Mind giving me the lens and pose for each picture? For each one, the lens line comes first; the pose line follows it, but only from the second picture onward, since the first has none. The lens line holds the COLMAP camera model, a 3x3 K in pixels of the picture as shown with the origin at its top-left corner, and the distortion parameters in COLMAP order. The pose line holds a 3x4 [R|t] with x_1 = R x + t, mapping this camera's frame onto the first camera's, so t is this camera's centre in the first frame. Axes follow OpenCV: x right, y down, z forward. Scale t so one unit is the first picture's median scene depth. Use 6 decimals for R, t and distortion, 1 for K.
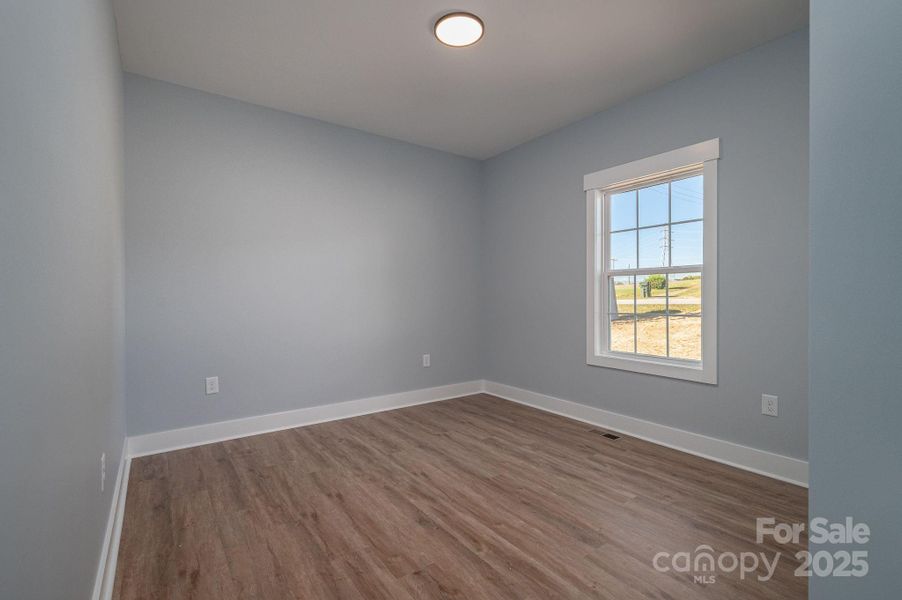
lens RADIAL K [[463.4, 0, 453.0], [0, 463.4, 299.5], [0, 0, 1]] dist [-0.005145, 0.000110]
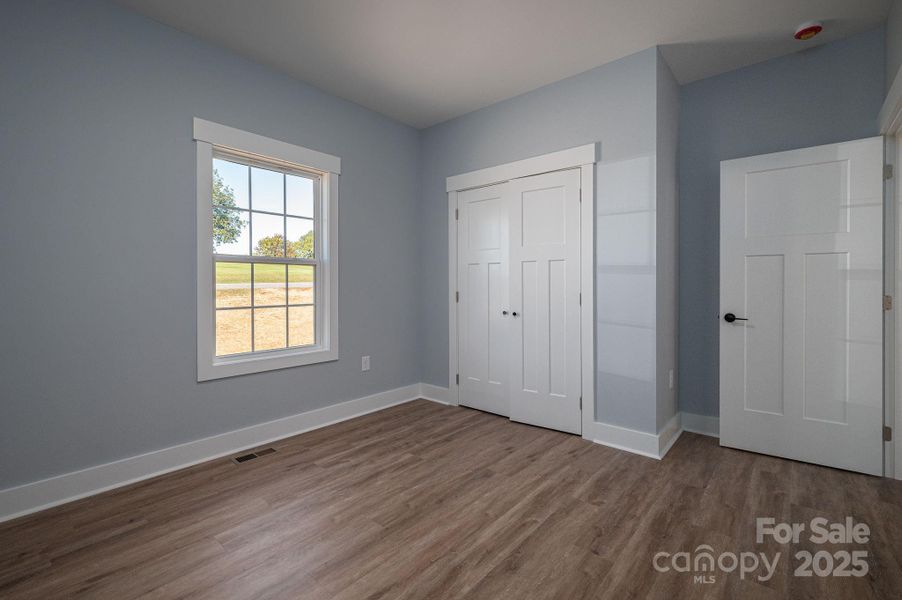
lens RADIAL K [[412.4, 0, 464.5], [0, 412.4, 287.6], [0, 0, 1]] dist [0.012091, -0.000091]
pose [[-0.309278, -0.003721, 0.950964, -0.629235], [0.005264, 0.999970, 0.005625, -0.010971], [-0.950957, 0.006745, -0.309249, 1.124415]]
